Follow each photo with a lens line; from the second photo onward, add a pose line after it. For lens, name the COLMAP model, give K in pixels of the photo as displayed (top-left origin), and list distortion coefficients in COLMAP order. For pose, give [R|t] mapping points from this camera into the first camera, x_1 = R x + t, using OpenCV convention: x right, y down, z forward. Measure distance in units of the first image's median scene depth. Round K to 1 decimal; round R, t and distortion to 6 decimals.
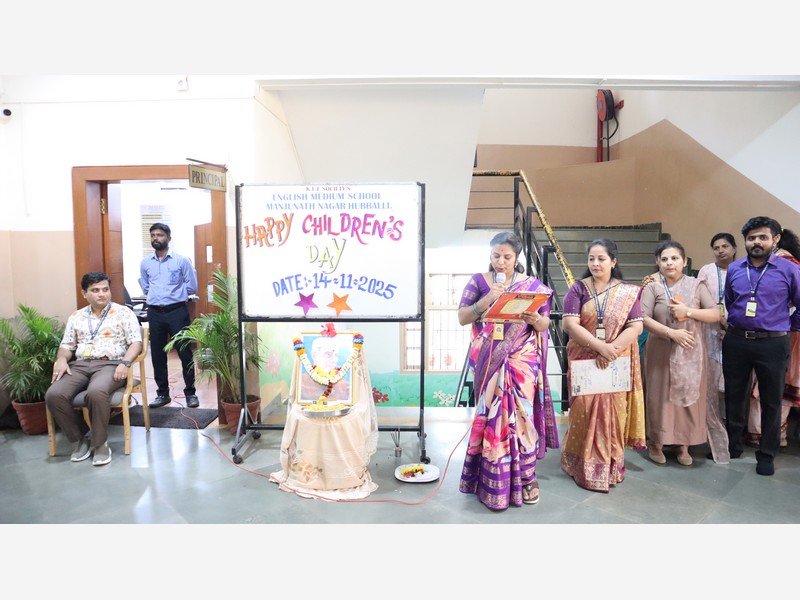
lens RADIAL K [[550.4, 0, 401.4], [0, 550.4, 299.2], [0, 0, 1]] dist [-0.122163, 0.077610]
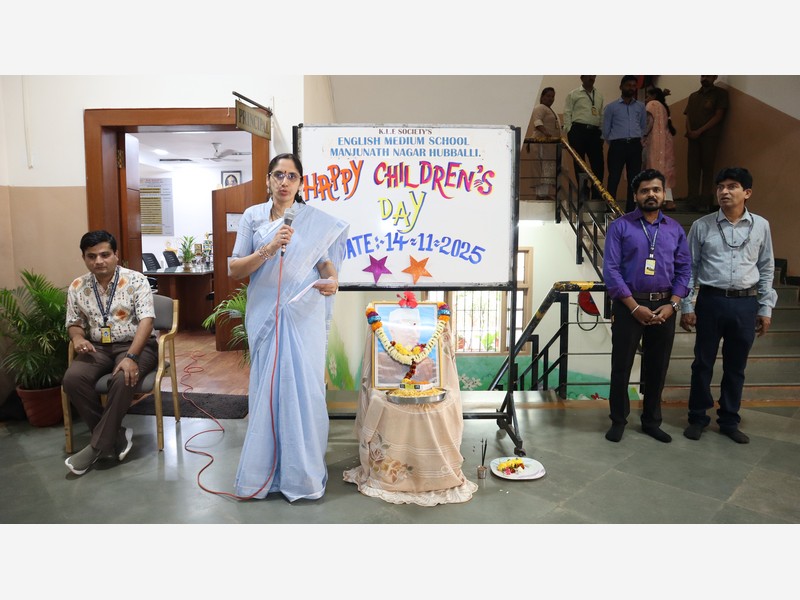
lens RADIAL K [[550.4, 0, 402.8], [0, 550.4, 297.8], [0, 0, 1]] dist [-0.122163, 0.077610]
pose [[0.999595, 0.000784, 0.028452, -0.159420], [-0.001487, 0.999694, 0.024701, 0.031623], [-0.028424, -0.024733, 0.999290, 0.157893]]
